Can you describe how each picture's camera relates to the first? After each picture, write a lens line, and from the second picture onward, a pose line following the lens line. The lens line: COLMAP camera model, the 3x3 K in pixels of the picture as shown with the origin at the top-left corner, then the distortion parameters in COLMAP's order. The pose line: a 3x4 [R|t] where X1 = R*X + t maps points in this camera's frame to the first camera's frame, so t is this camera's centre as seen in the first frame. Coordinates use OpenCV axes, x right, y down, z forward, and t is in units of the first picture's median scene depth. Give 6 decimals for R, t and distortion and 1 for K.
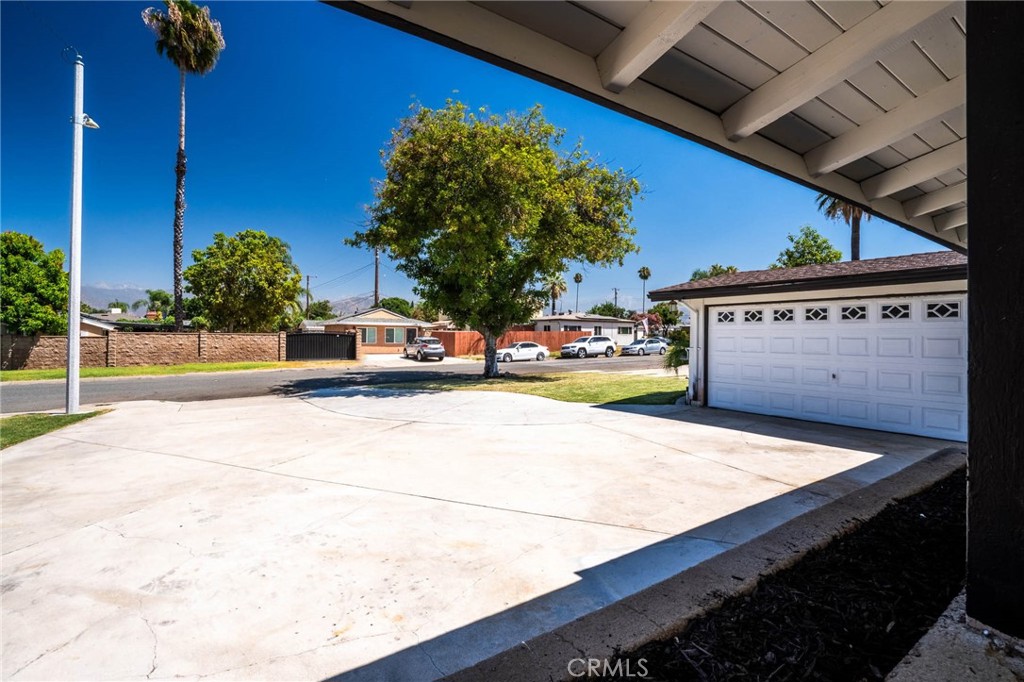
lens RADIAL K [[464.6, 0, 515.7], [0, 464.6, 346.0], [0, 0, 1]] dist [-0.029720, 0.000341]
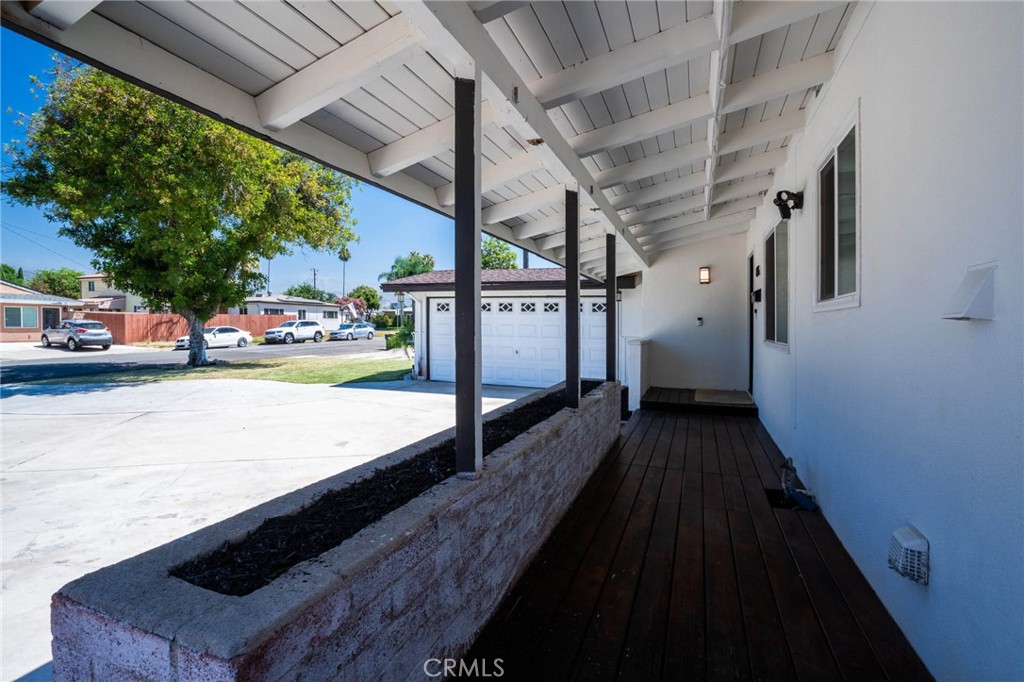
lens RADIAL K [[488.0, 0, 505.5], [0, 488.0, 336.4], [0, 0, 1]] dist [0.028640, 0.000209]
pose [[0.824257, -0.008997, 0.566145, -0.103533], [0.002269, 0.999918, 0.012587, -0.000533], [-0.566211, -0.009090, 0.824210, -0.122855]]
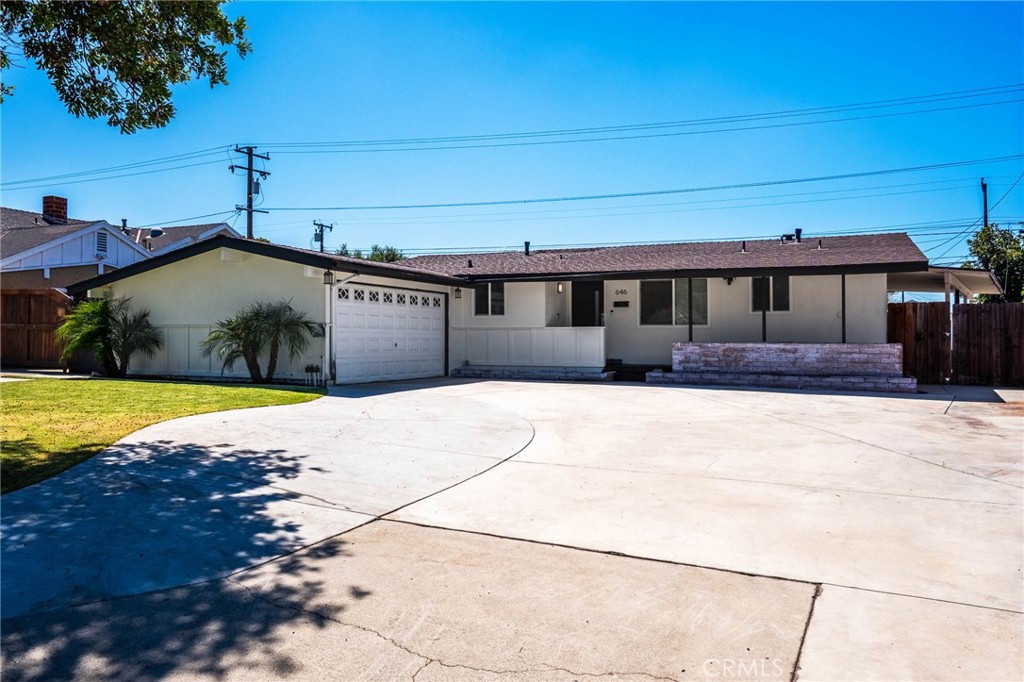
lens RADIAL K [[715.3, 0, 513.3], [0, 715.3, 320.5], [0, 0, 1]] dist [0.190953, -0.000587]
pose [[-0.493887, 0.005202, 0.869510, -0.770073], [0.001739, 0.999986, -0.004994, 0.003425], [-0.869524, -0.000955, -0.493889, 1.005923]]
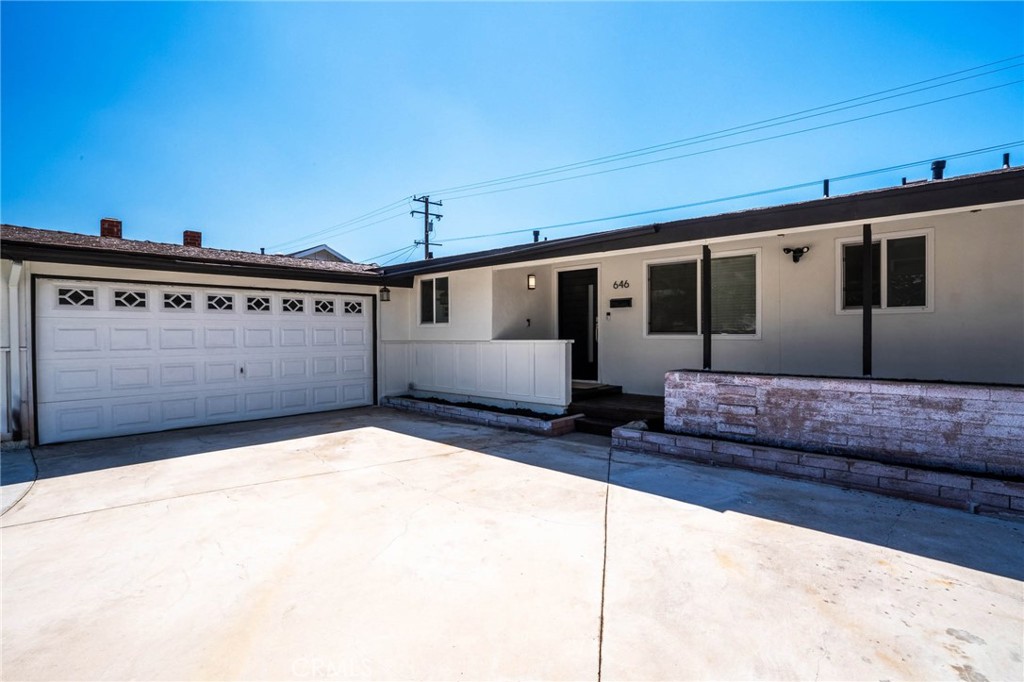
lens RADIAL K [[488.0, 0, 505.5], [0, 488.0, 336.4], [0, 0, 1]] dist [0.028640, 0.000209]
pose [[-0.188644, -0.019908, 0.981844, -0.229991], [0.017782, 0.999561, 0.023684, -0.010104], [-0.981885, 0.021927, -0.188207, 0.376806]]
